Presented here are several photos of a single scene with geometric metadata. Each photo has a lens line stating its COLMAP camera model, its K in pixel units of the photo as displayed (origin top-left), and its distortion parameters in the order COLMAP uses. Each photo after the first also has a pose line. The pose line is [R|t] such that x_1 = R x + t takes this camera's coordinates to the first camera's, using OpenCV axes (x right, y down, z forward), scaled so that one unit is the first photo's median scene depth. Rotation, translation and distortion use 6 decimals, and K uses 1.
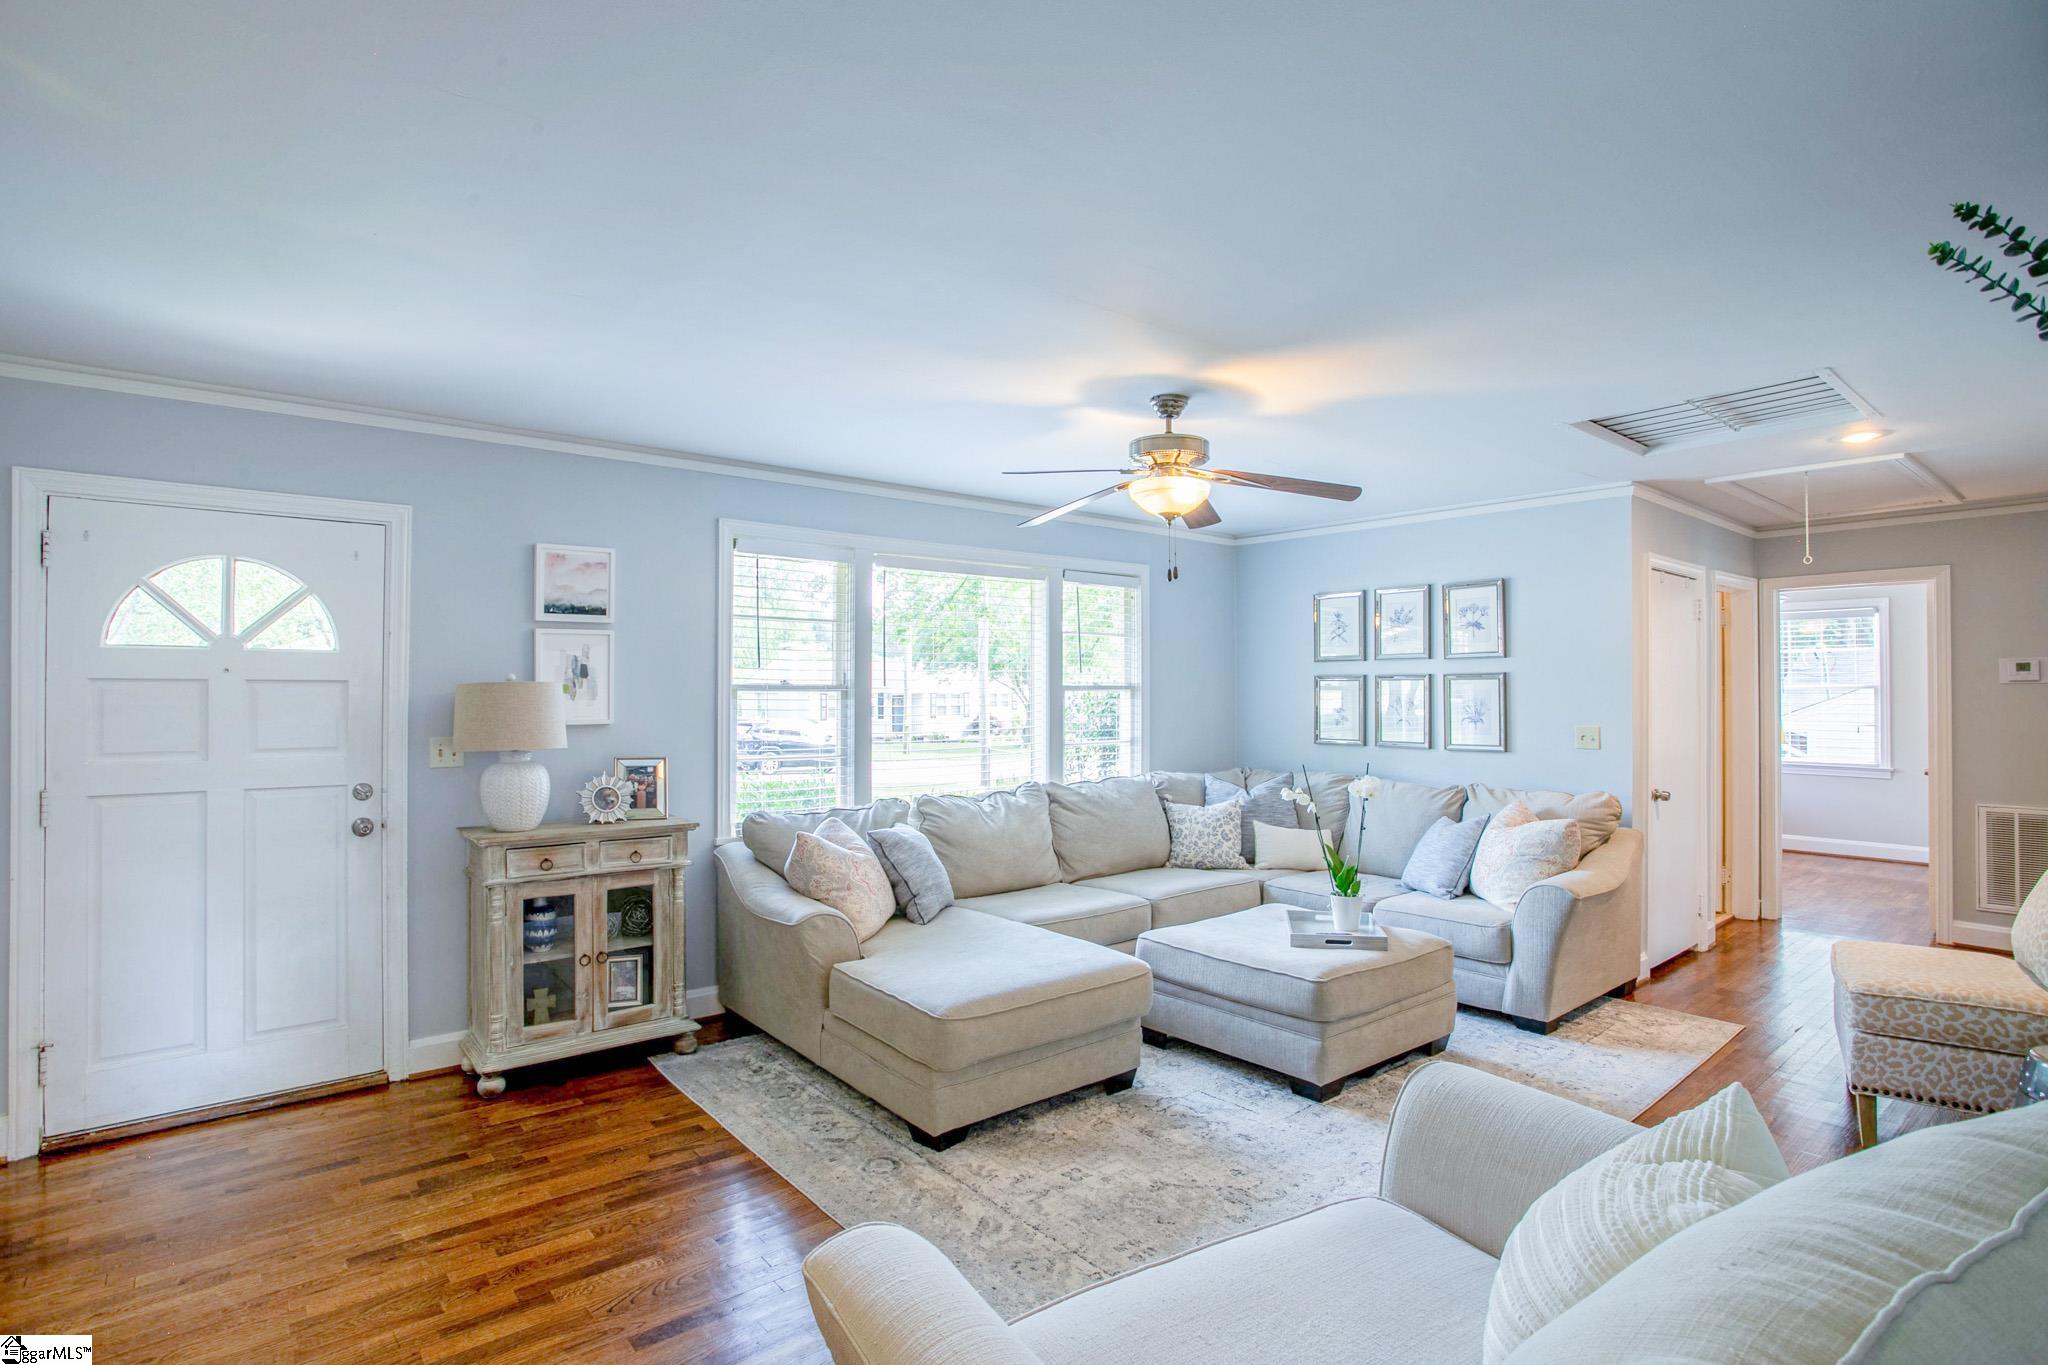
lens RADIAL K [[1004.3, 0, 1024.0], [0, 1004.3, 682.5], [0, 0, 1]] dist [-0.034729, 0.000604]
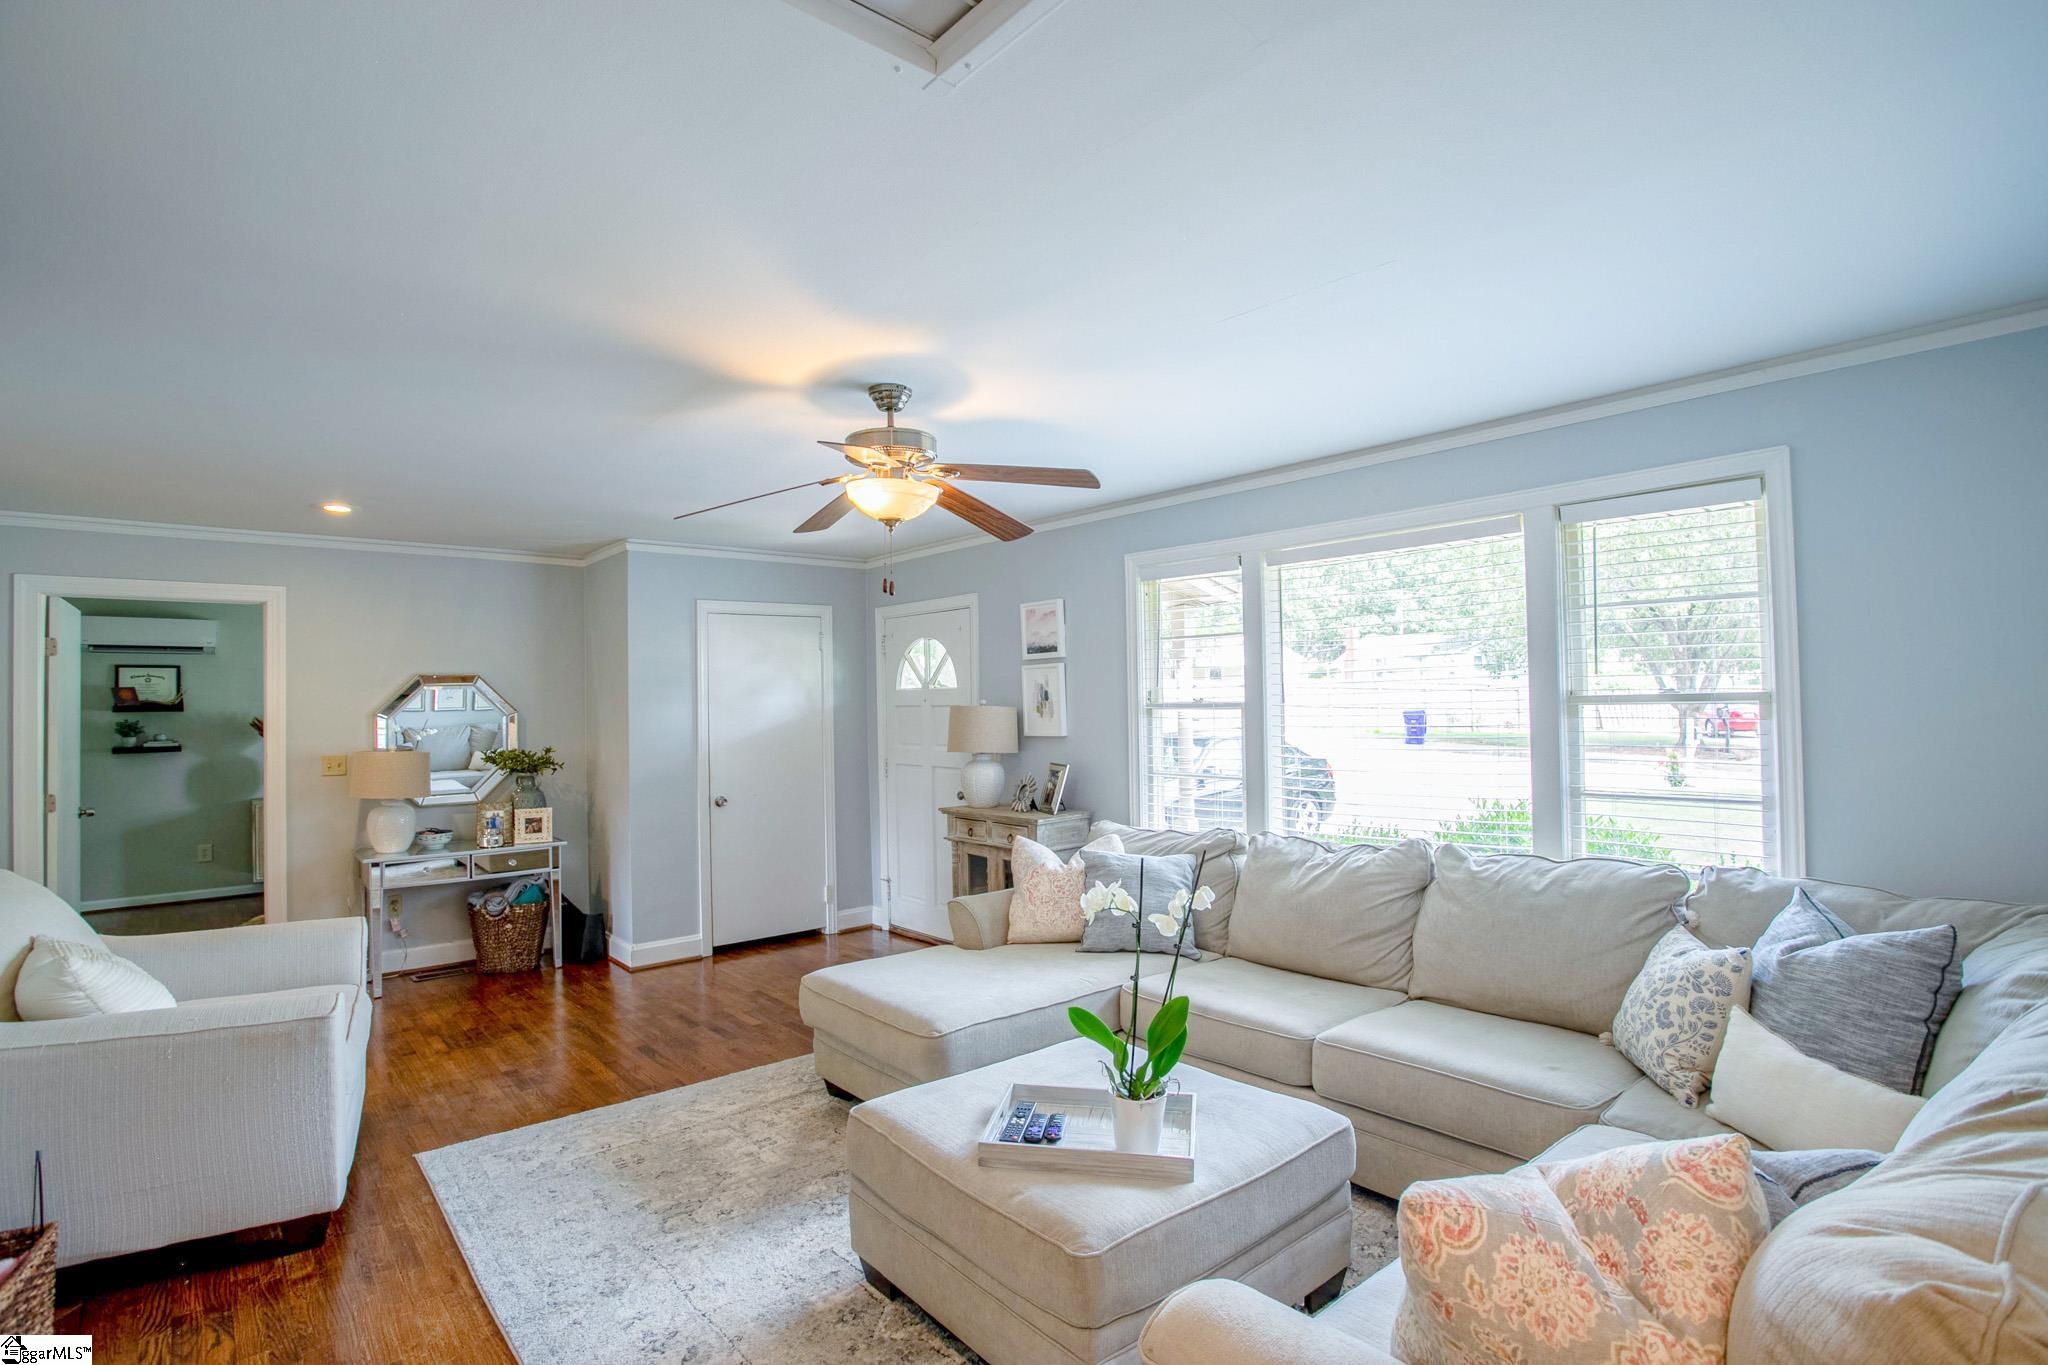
lens RADIAL K [[1004.3, 0, 1024.0], [0, 1004.3, 682.5], [0, 0, 1]] dist [-0.034729, 0.000604]
pose [[0.024038, -0.020164, -0.999508, 1.031295], [0.021768, 0.999570, -0.019642, -0.003253], [0.999474, -0.021285, 0.024466, 1.091894]]
